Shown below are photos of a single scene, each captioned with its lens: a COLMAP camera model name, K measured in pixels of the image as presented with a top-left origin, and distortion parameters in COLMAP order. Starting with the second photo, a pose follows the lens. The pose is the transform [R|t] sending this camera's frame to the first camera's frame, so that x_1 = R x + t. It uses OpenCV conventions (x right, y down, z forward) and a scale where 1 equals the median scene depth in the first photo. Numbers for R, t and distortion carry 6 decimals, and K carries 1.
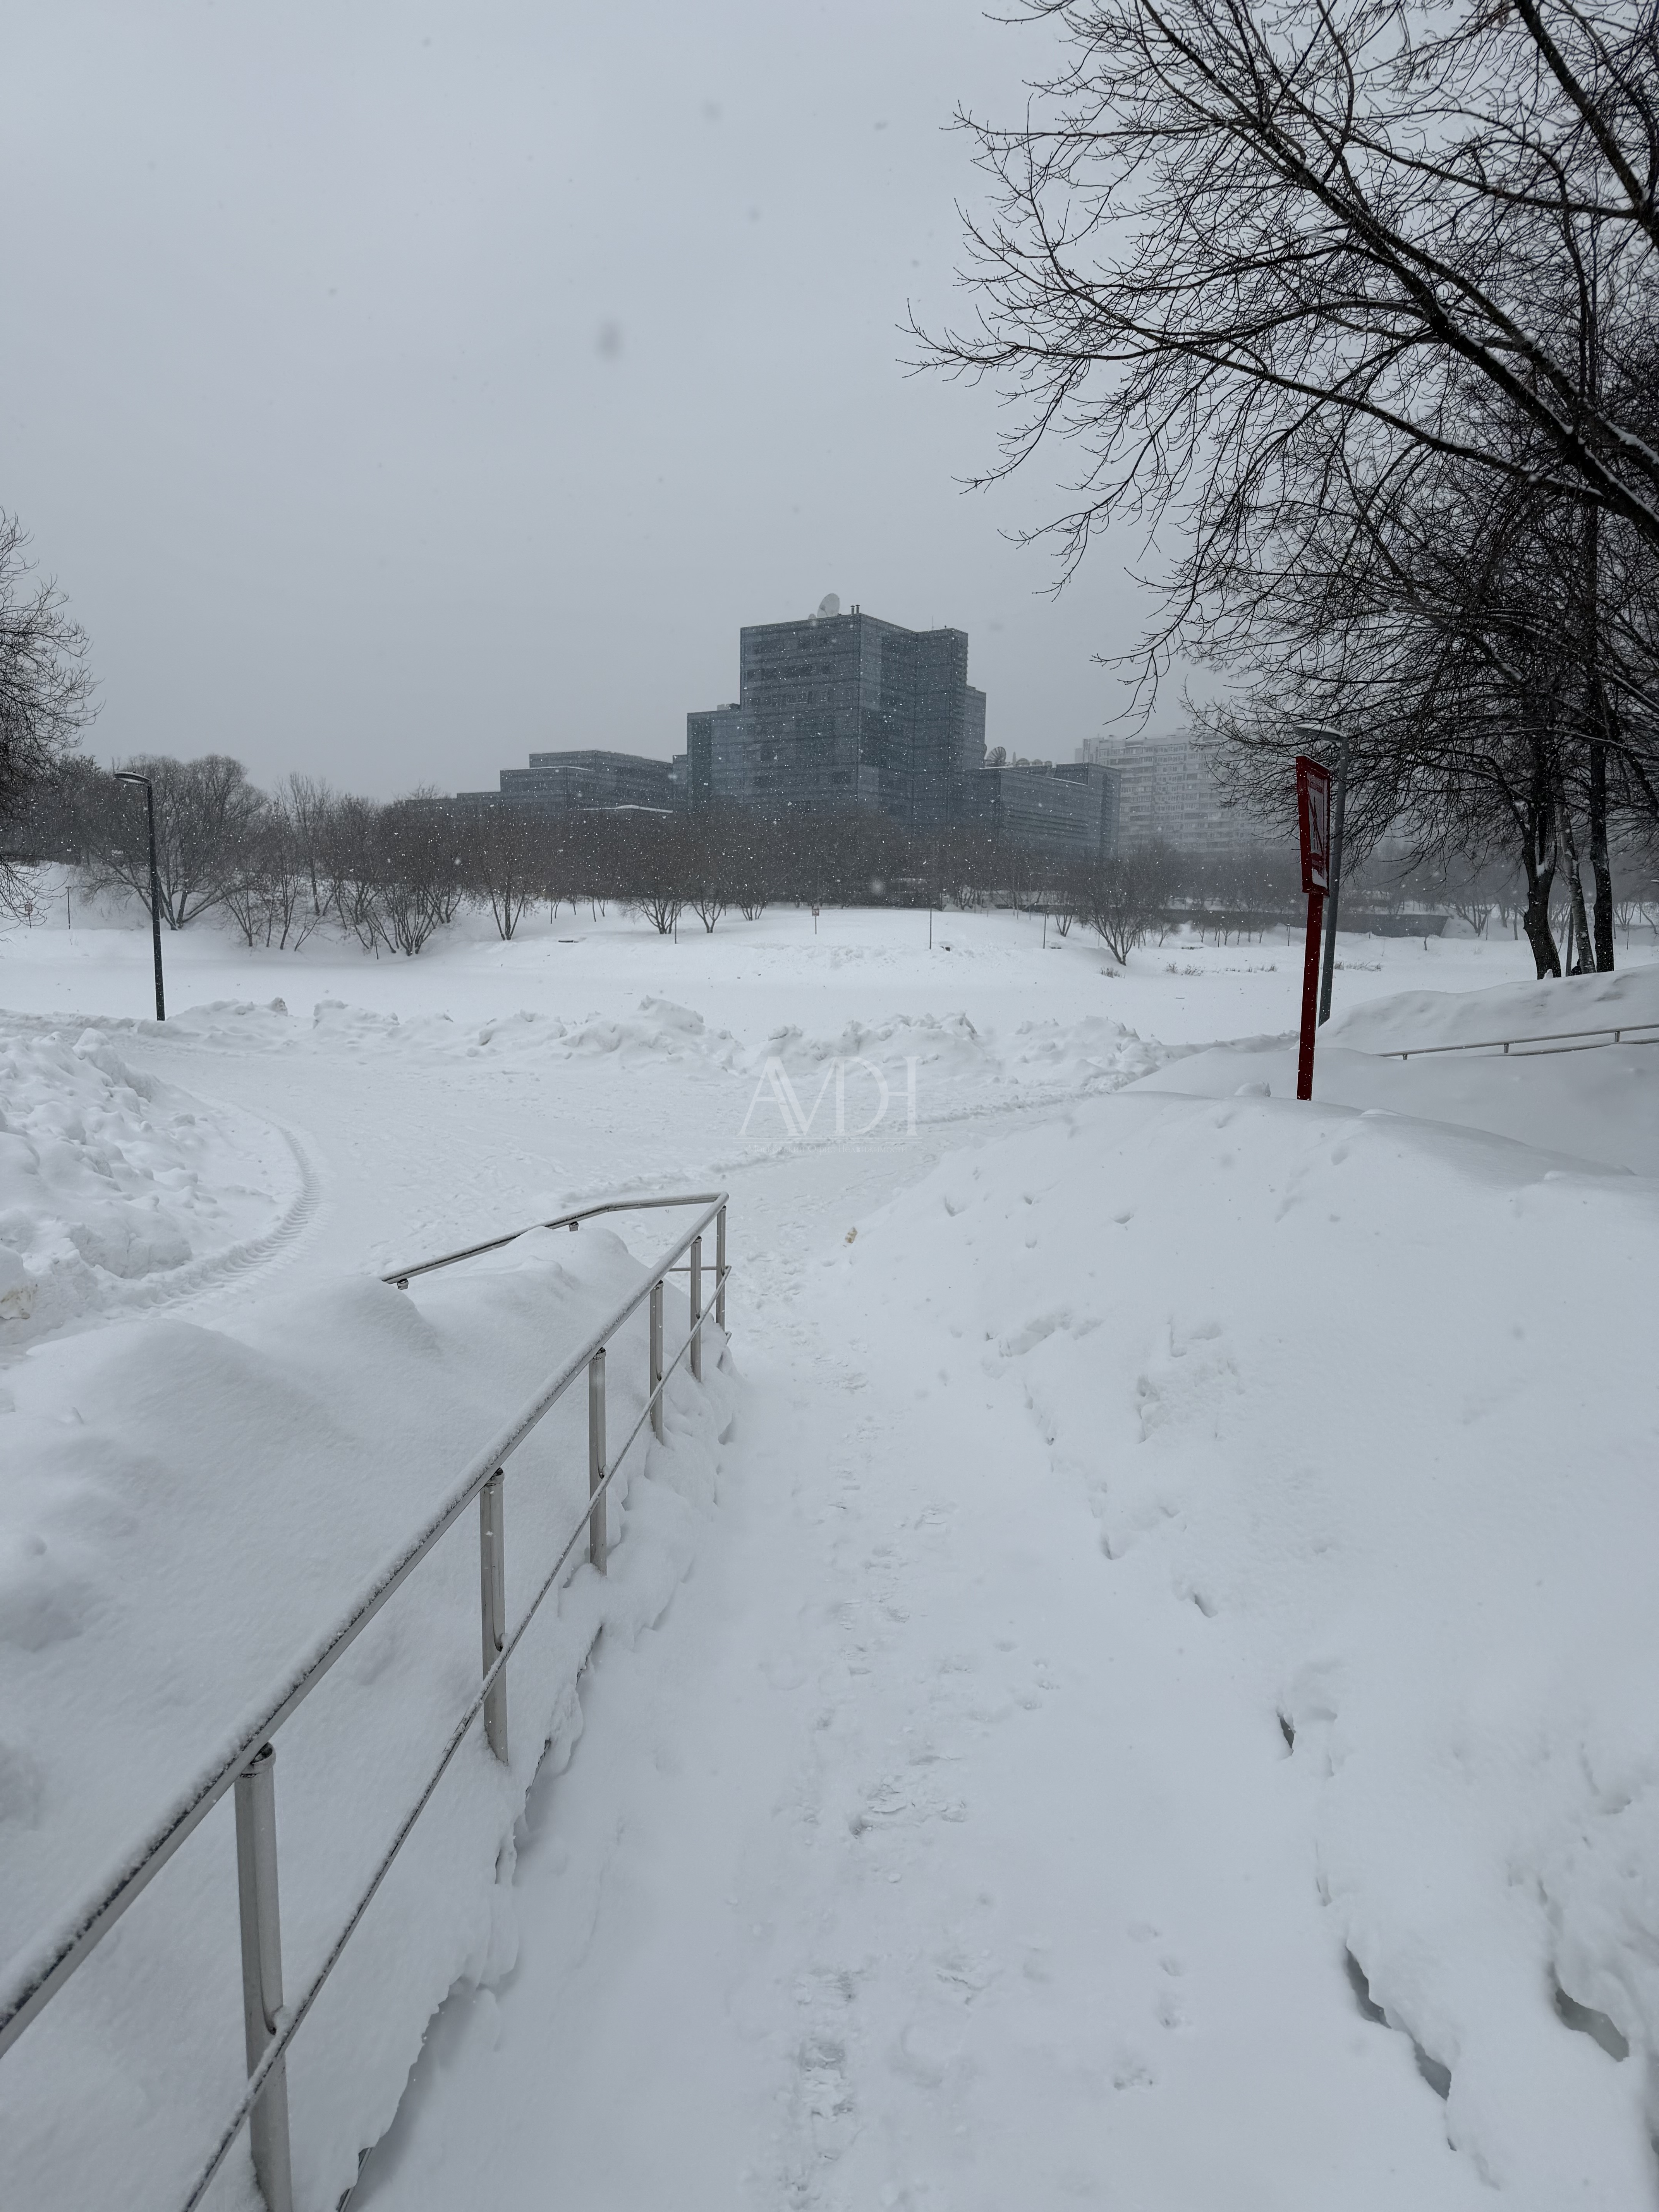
lens RADIAL K [[1571.6, 0, 796.8], [0, 1571.6, 1111.6], [0, 0, 1]] dist [0.144528, -0.254528]
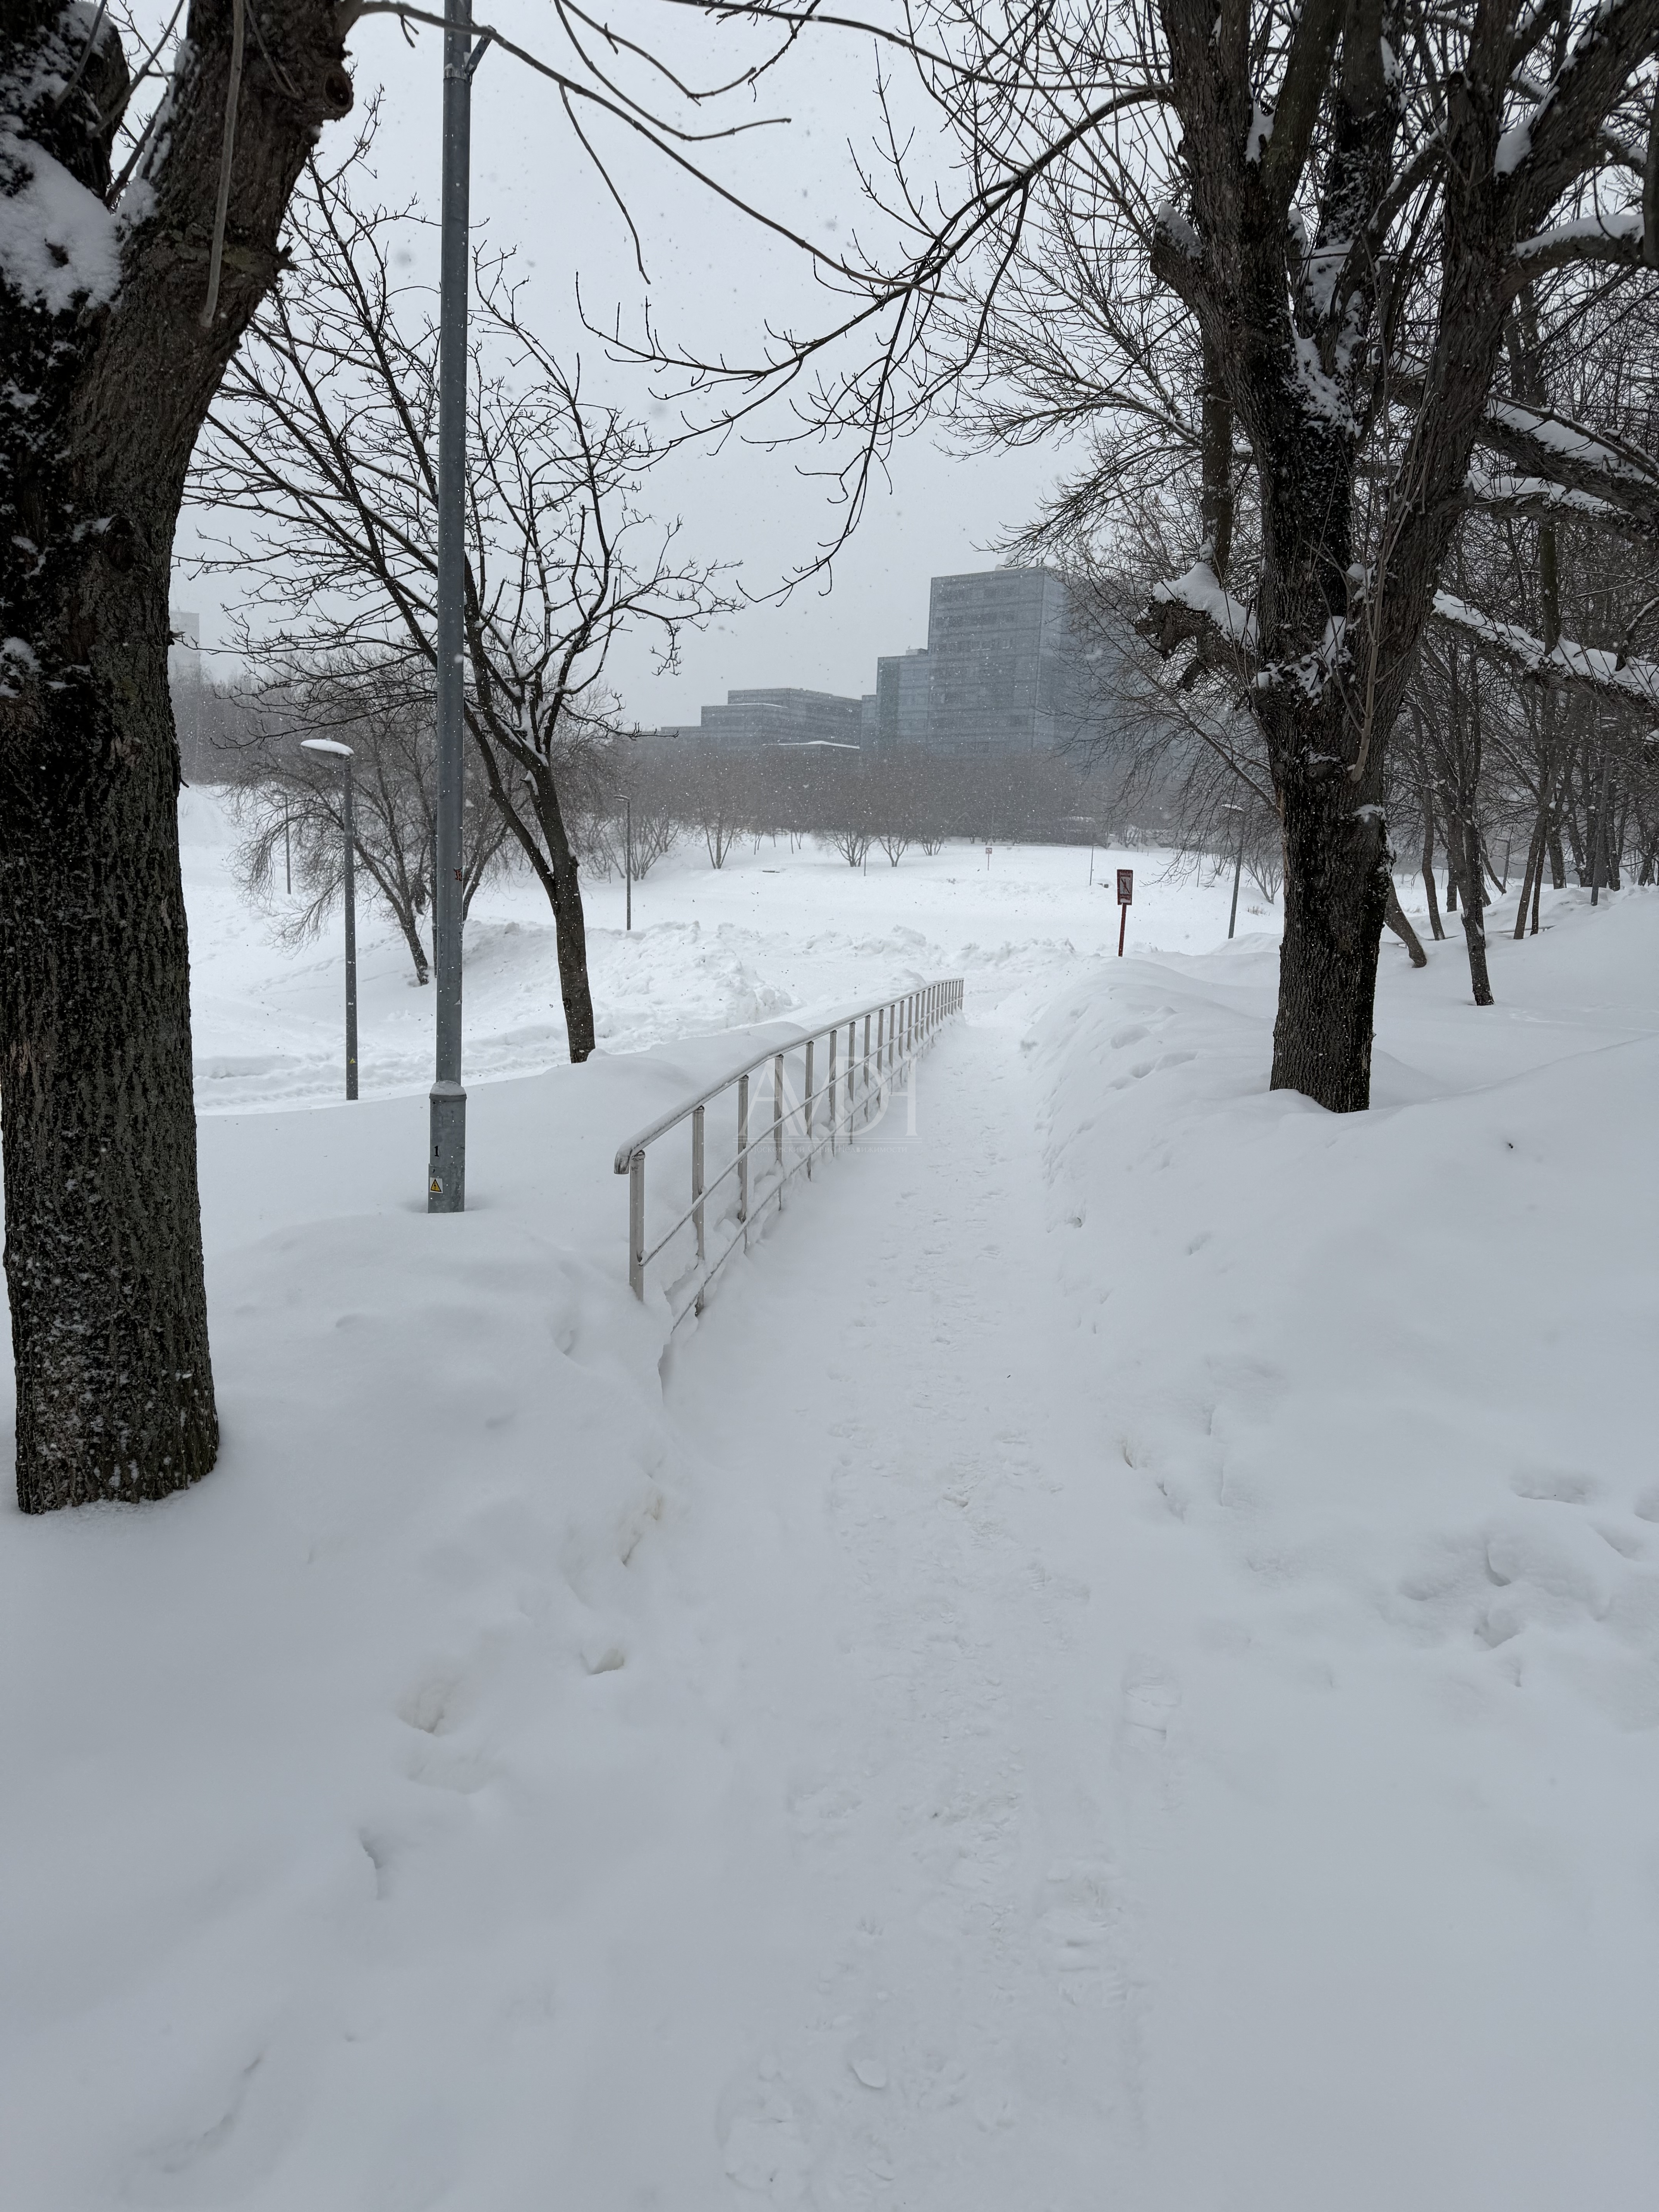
lens RADIAL K [[1571.6, 0, 796.8], [0, 1571.6, 1111.6], [0, 0, 1]] dist [0.144528, -0.254528]
pose [[0.993952, 0.041226, -0.101782, -0.001933], [-0.036415, 0.998150, 0.048684, 0.009341], [0.103601, -0.044683, 0.993615, -0.134301]]
